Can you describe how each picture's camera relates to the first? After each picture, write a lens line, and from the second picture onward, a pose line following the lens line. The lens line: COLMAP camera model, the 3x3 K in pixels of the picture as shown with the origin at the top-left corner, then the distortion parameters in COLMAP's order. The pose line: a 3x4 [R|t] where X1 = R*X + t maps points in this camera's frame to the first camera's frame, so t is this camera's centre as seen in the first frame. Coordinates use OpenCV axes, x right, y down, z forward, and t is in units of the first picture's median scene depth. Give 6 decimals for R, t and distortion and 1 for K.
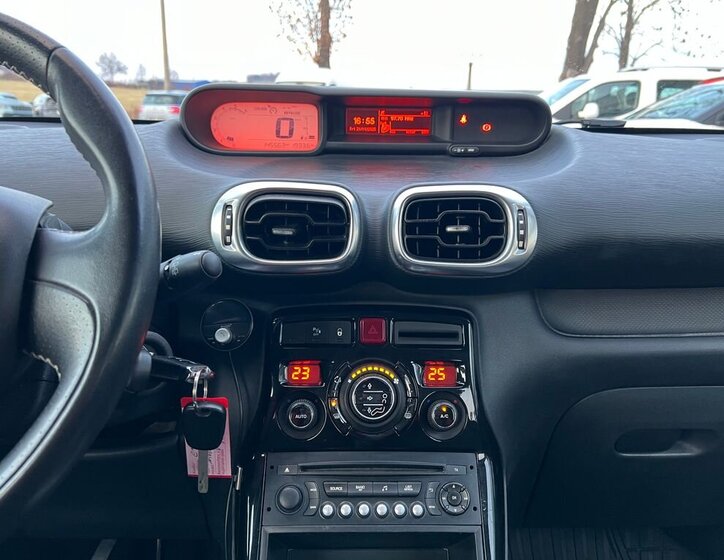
lens RADIAL K [[580.0, 0, 364.6], [0, 580.0, 281.0], [0, 0, 1]] dist [0.051960, -0.048675]
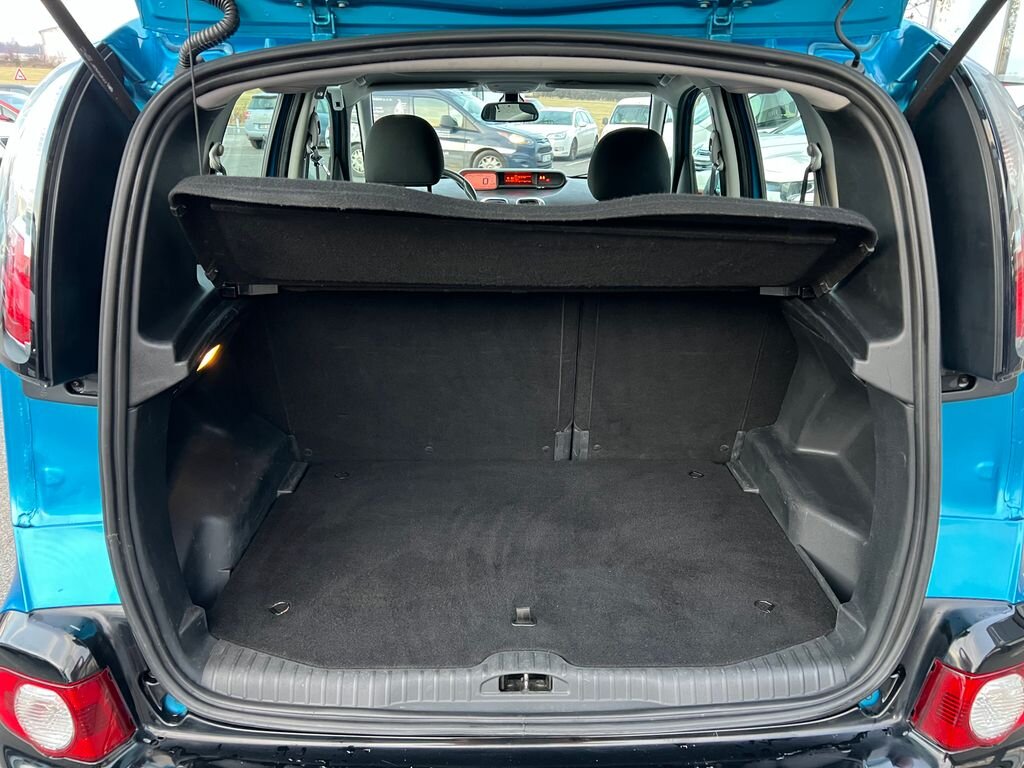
lens RADIAL K [[801.3, 0, 511.8], [0, 801.3, 385.3], [0, 0, 1]] dist [0.041647, -0.027115]
pose [[0.999920, -0.008080, -0.009695, 0.061492], [0.008644, 0.998183, 0.059633, 0.897043], [0.009196, -0.059712, 0.998173, -5.238164]]
